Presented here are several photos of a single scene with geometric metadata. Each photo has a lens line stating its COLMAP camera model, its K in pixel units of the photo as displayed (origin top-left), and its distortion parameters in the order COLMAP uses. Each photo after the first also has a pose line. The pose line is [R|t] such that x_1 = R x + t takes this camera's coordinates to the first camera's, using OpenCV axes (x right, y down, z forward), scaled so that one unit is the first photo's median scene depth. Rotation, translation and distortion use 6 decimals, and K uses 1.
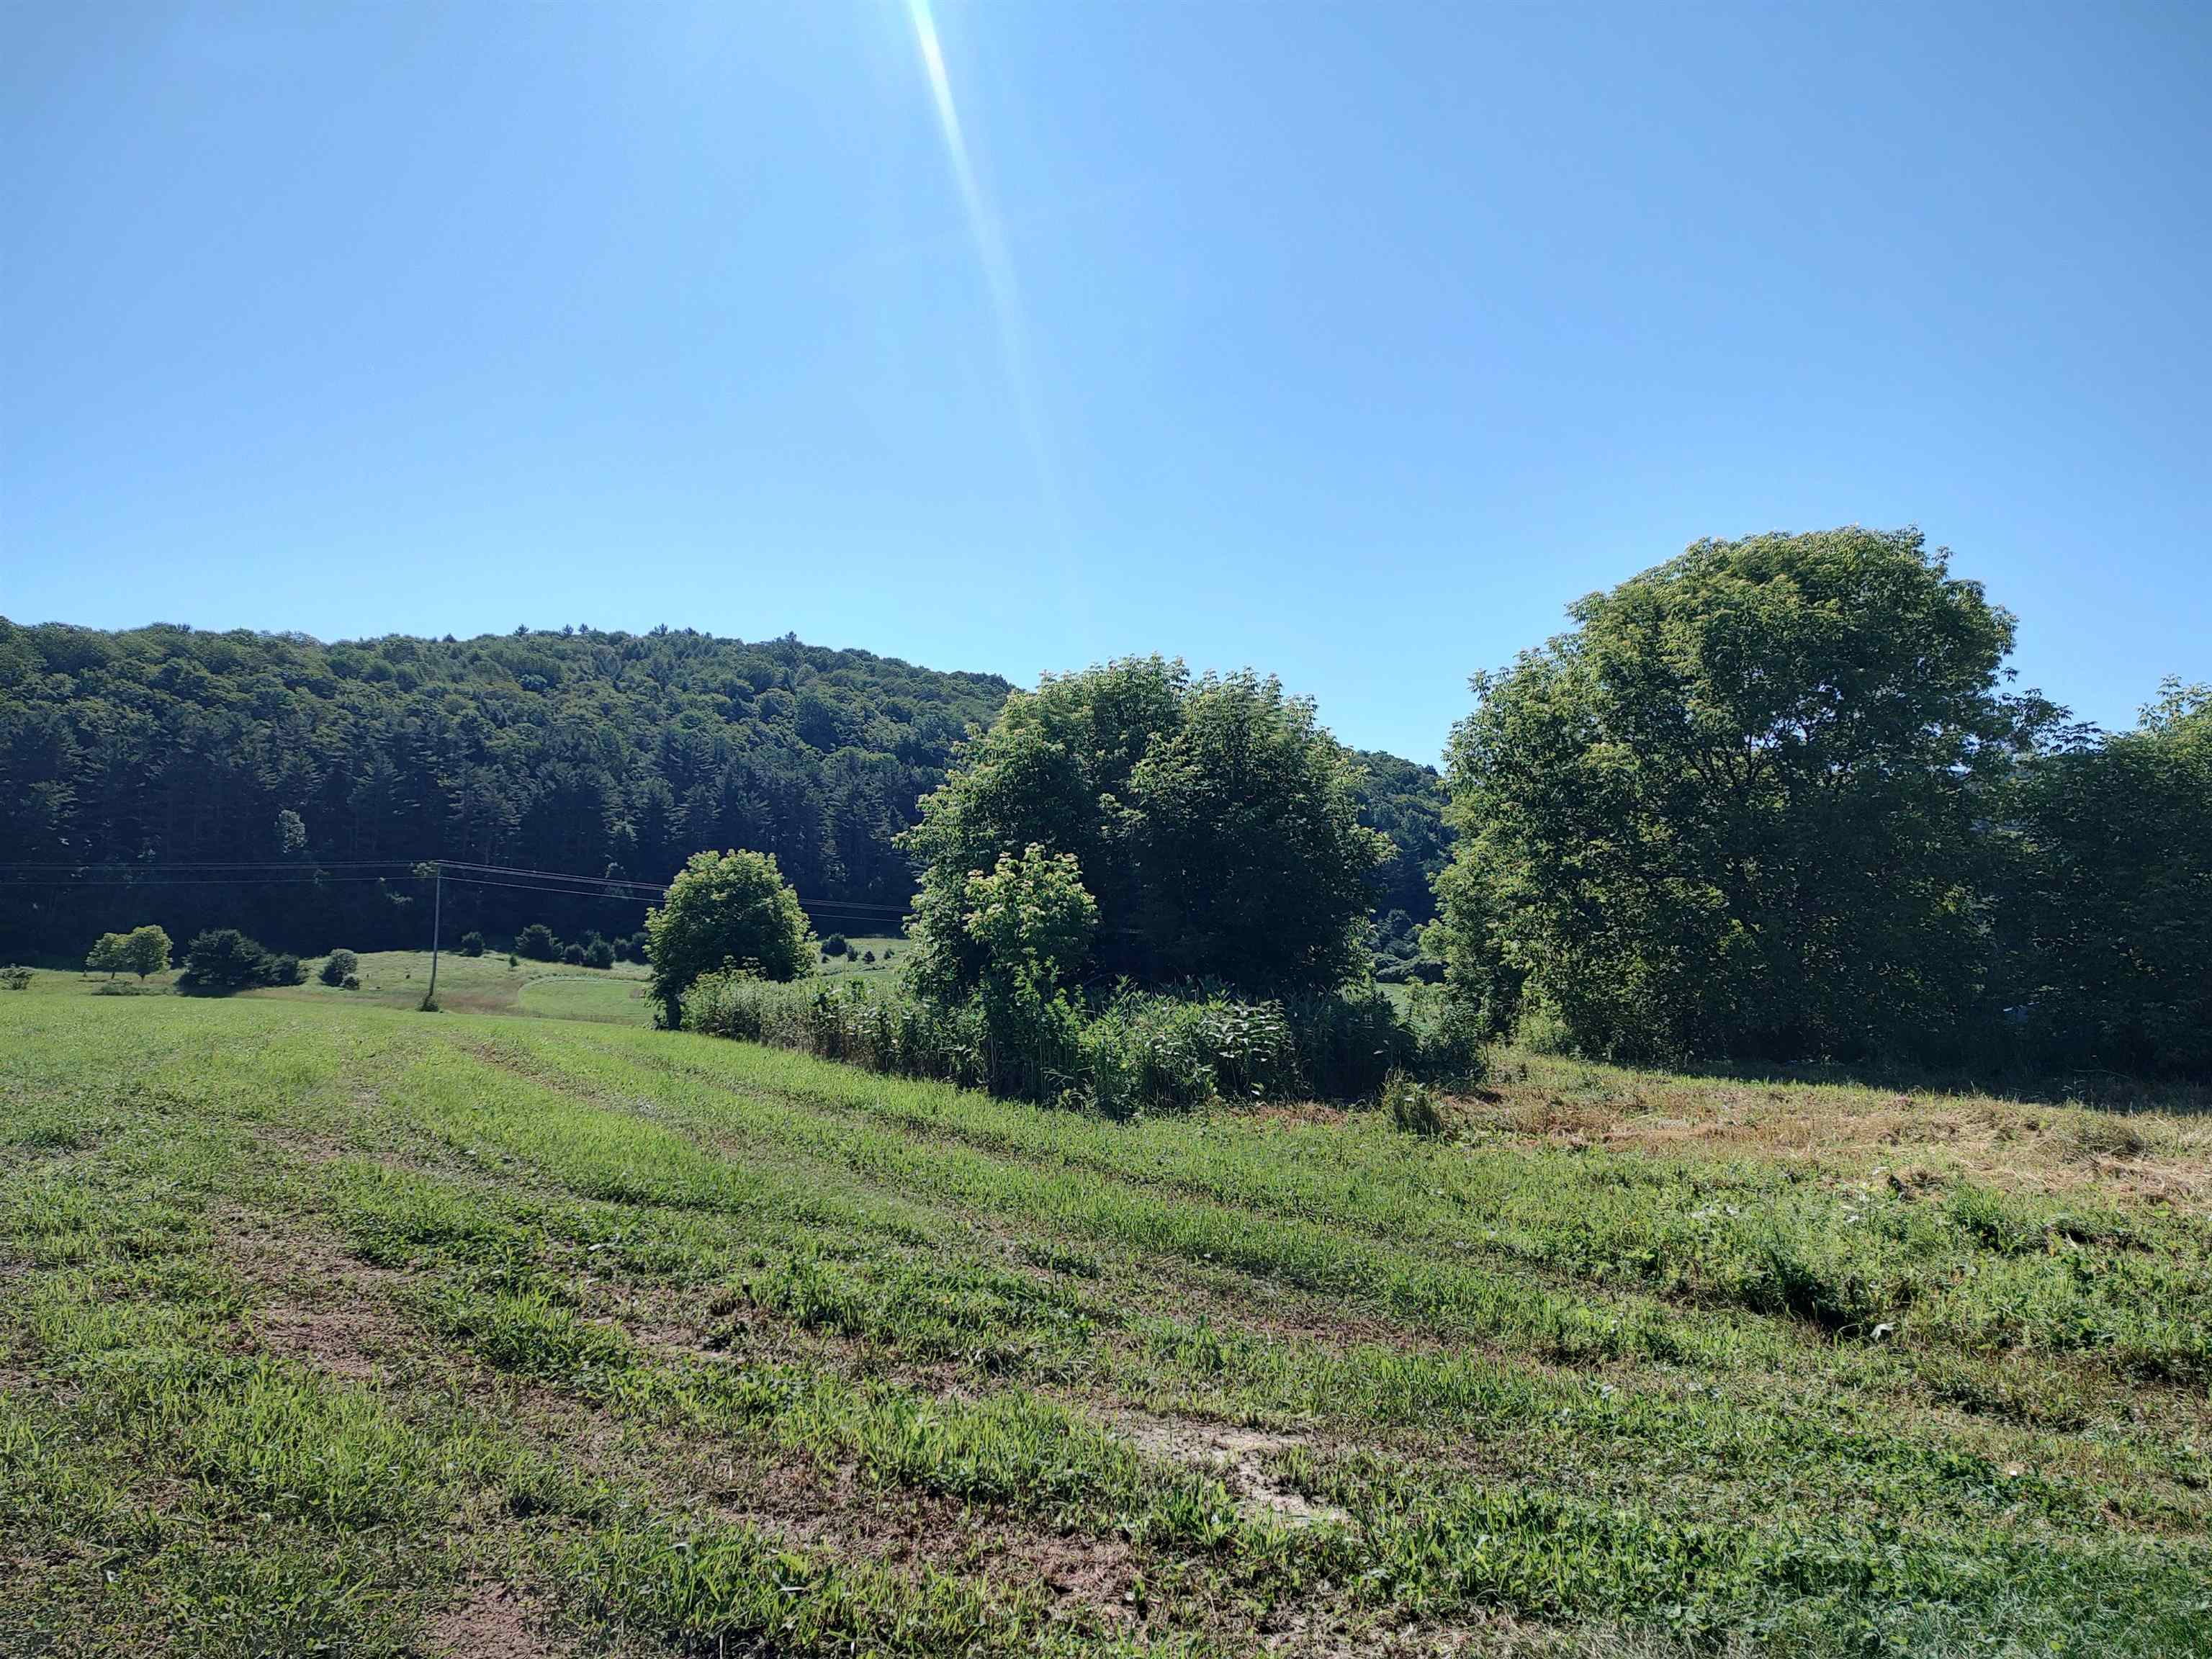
lens RADIAL K [[1598.3, 0, 1112.4], [0, 1598.3, 835.5], [0, 0, 1]] dist [0.052811, -0.054441]
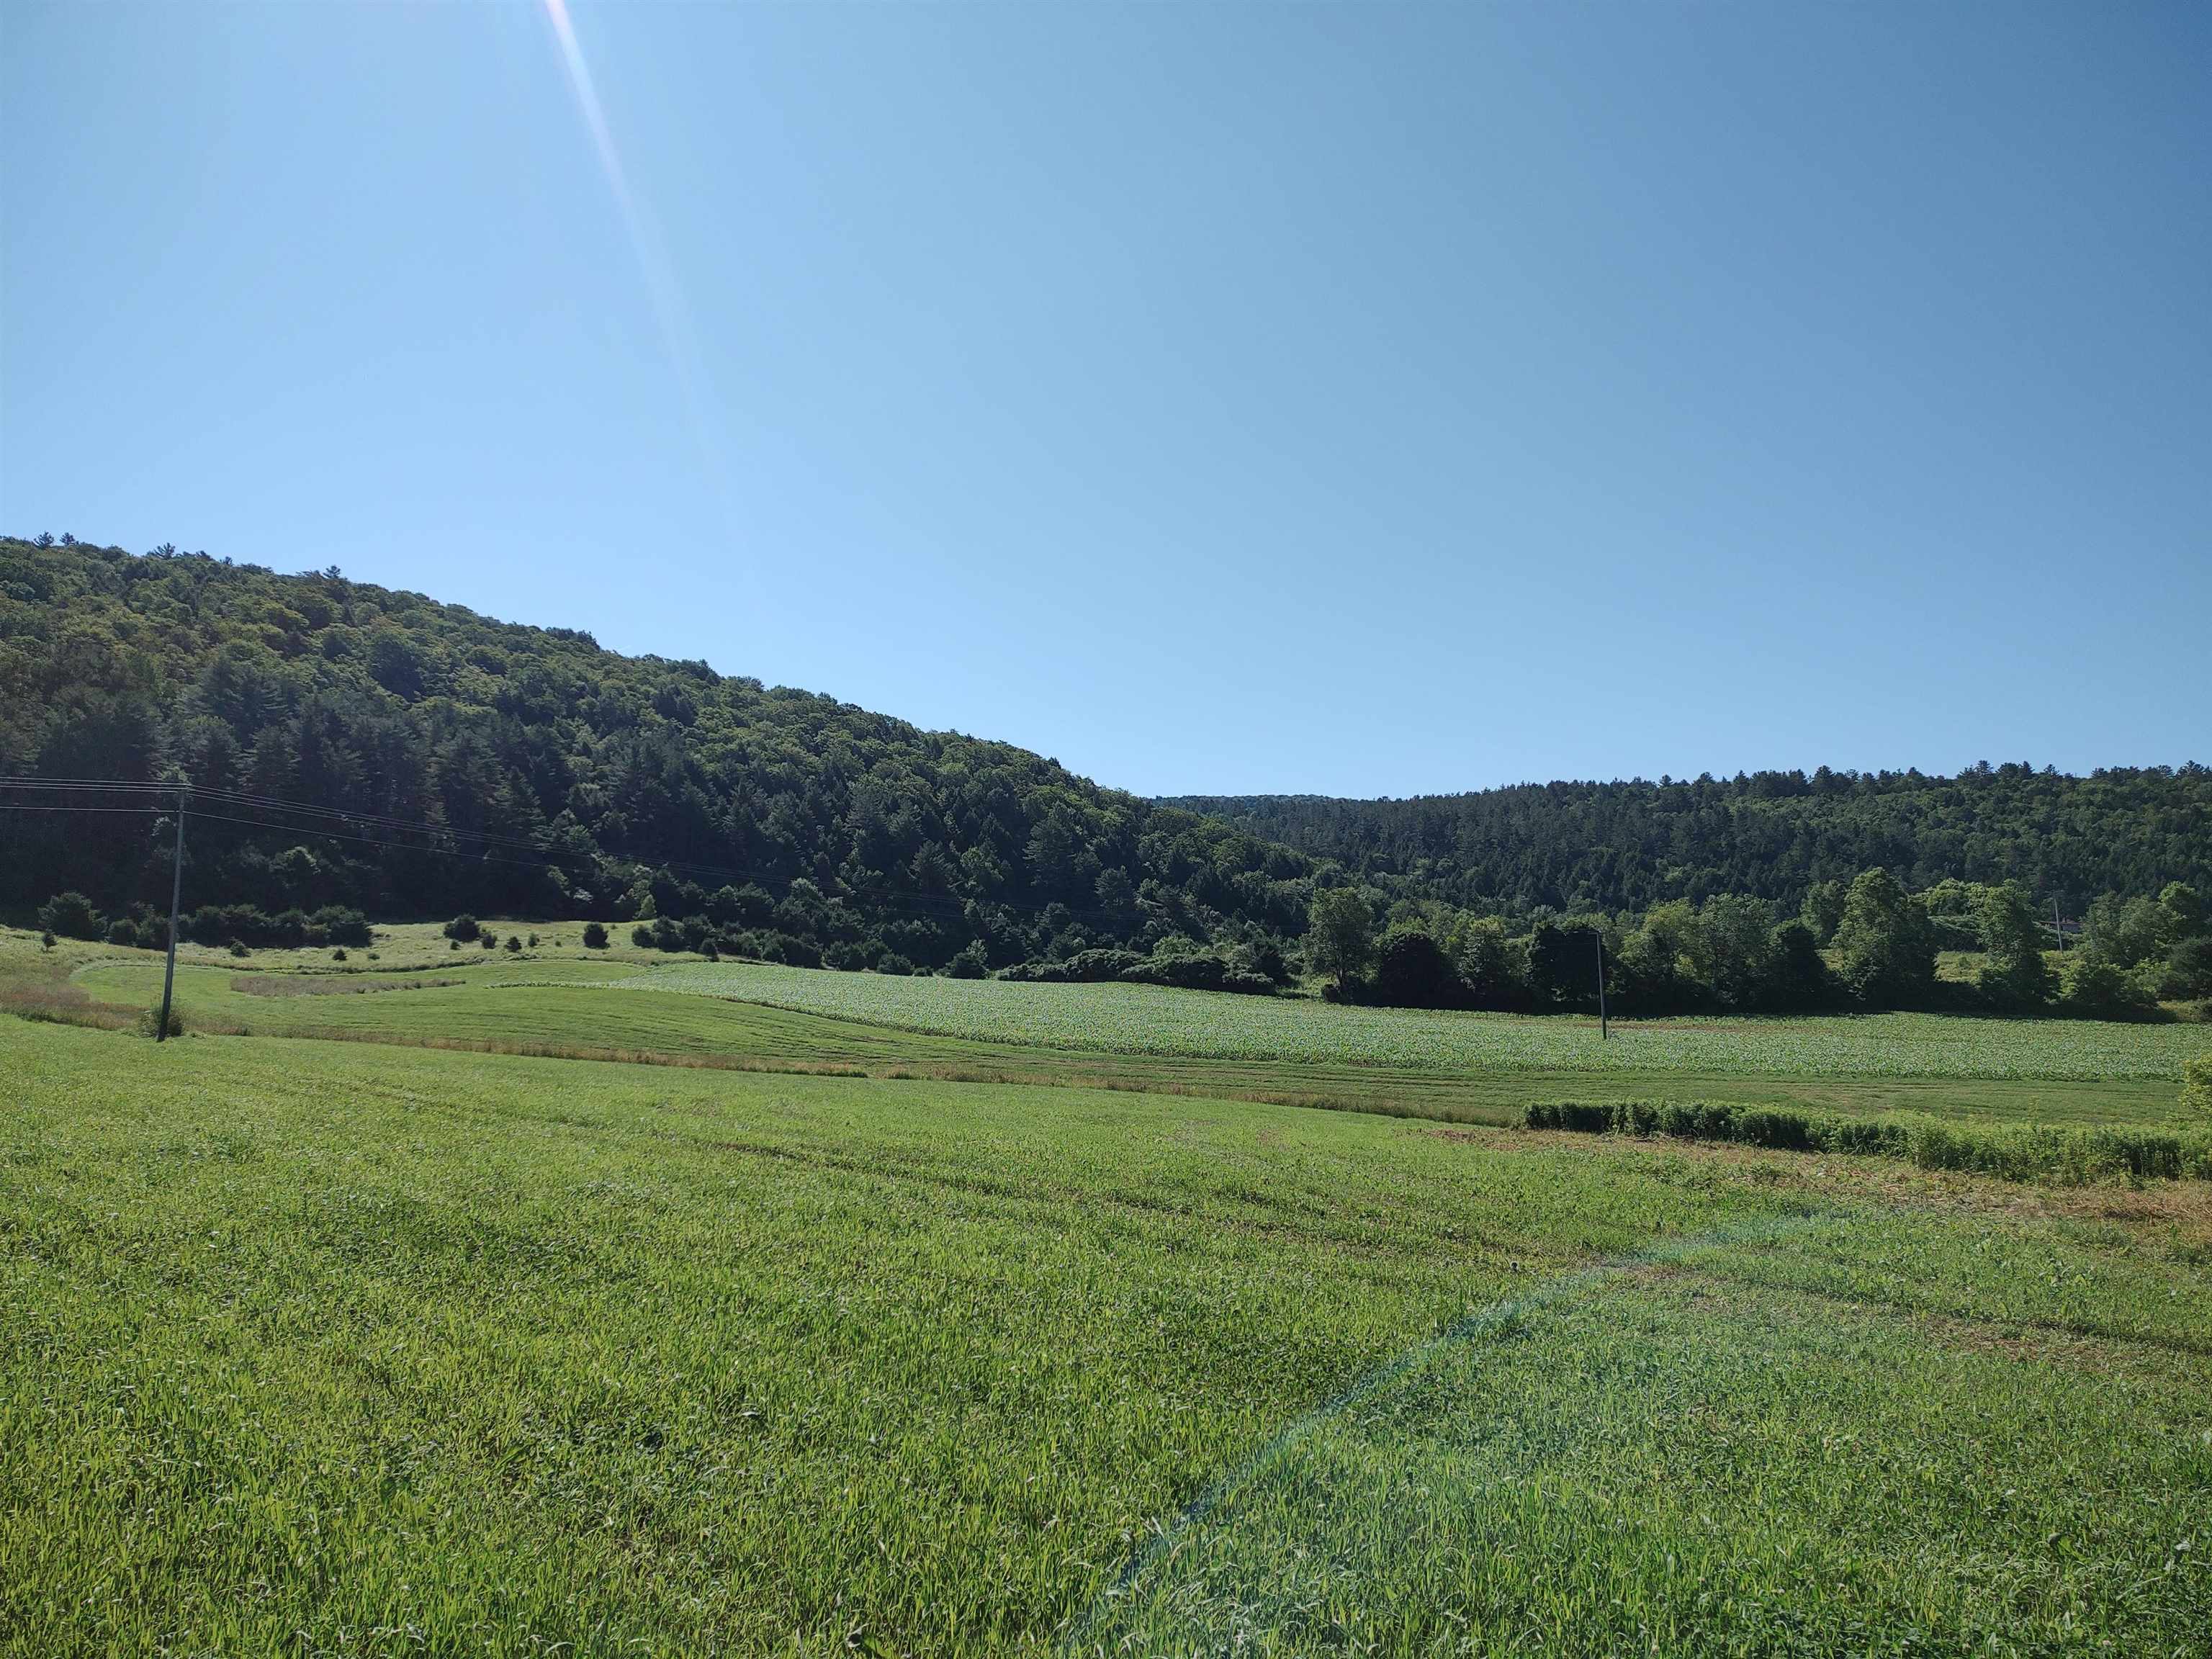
lens RADIAL K [[1572.7, 0, 1113.4], [0, 1572.7, 835.8], [0, 0, 1]] dist [0.050419, -0.047675]
pose [[0.956820, 0.041176, 0.287750, -0.829228], [-0.042703, 0.999087, -0.000970, 0.064734], [-0.287528, -0.011359, 0.957705, 1.069105]]
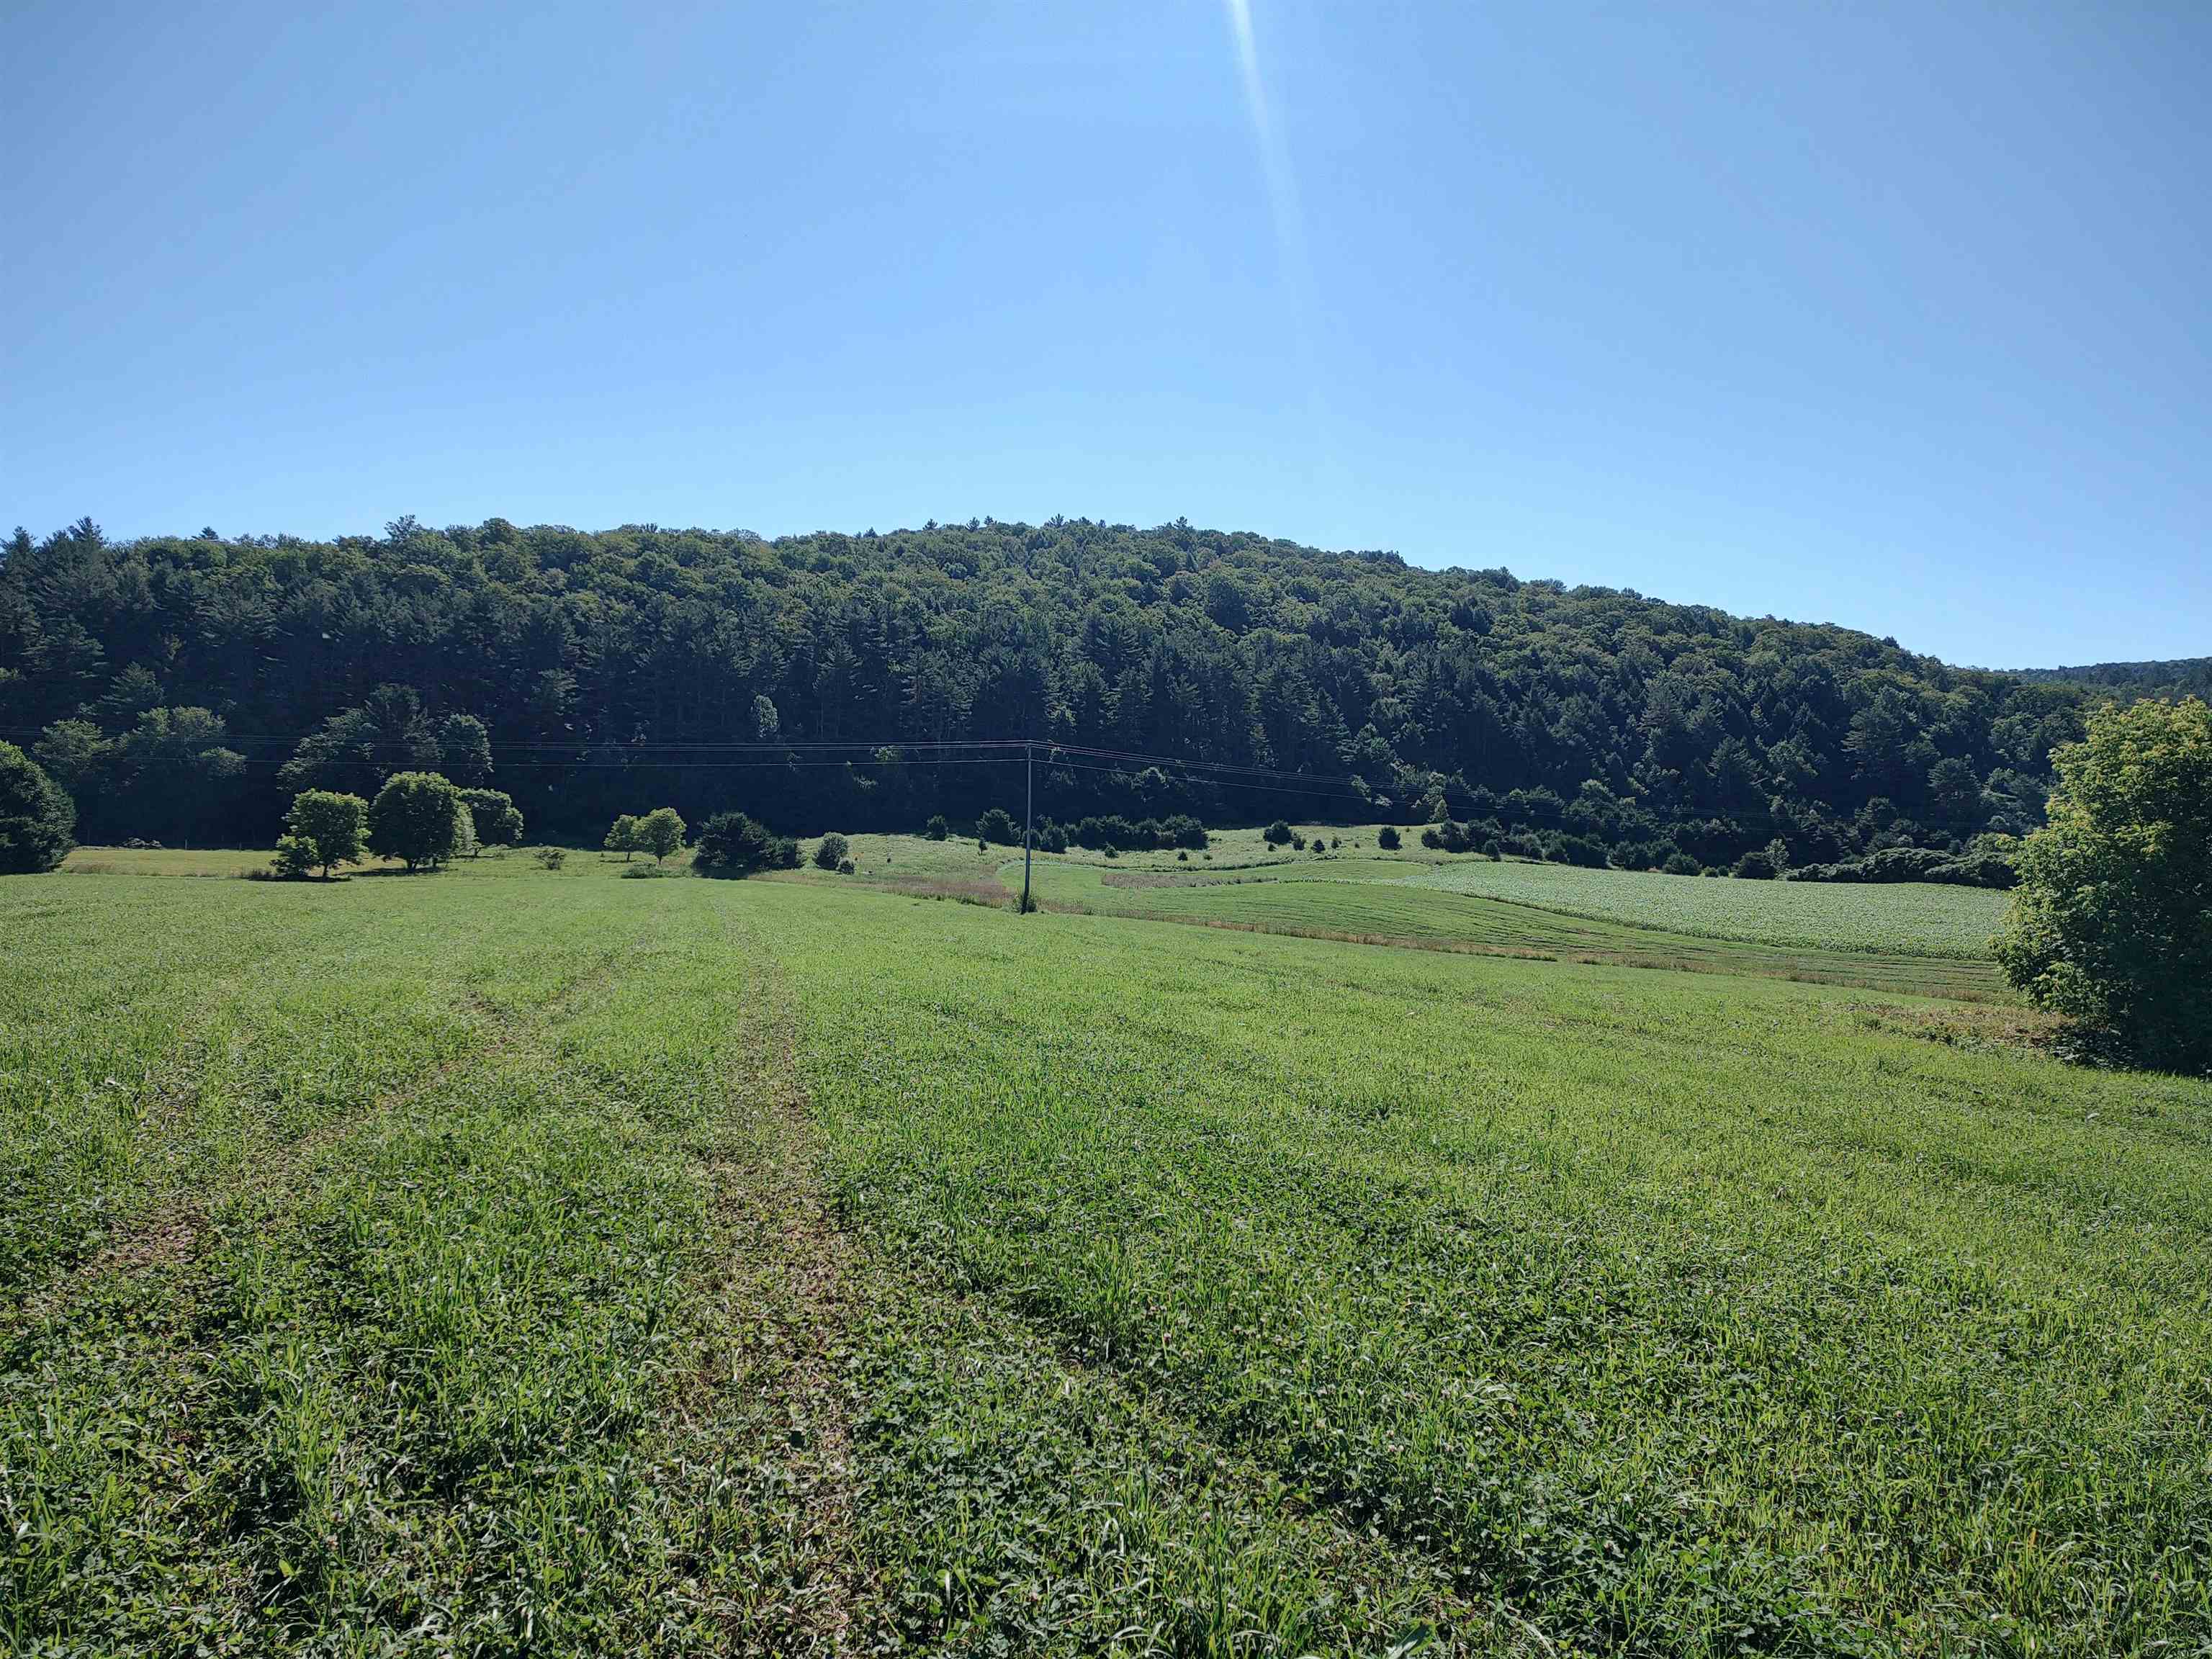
lens RADIAL K [[1561.4, 0, 1109.1], [0, 1561.4, 835.4], [0, 0, 1]] dist [0.065405, -0.078480]
pose [[0.975437, 0.011117, -0.220000, -0.617650], [0.004880, 0.997390, 0.072035, 0.018787], [0.220226, -0.071339, 0.972837, 0.595806]]
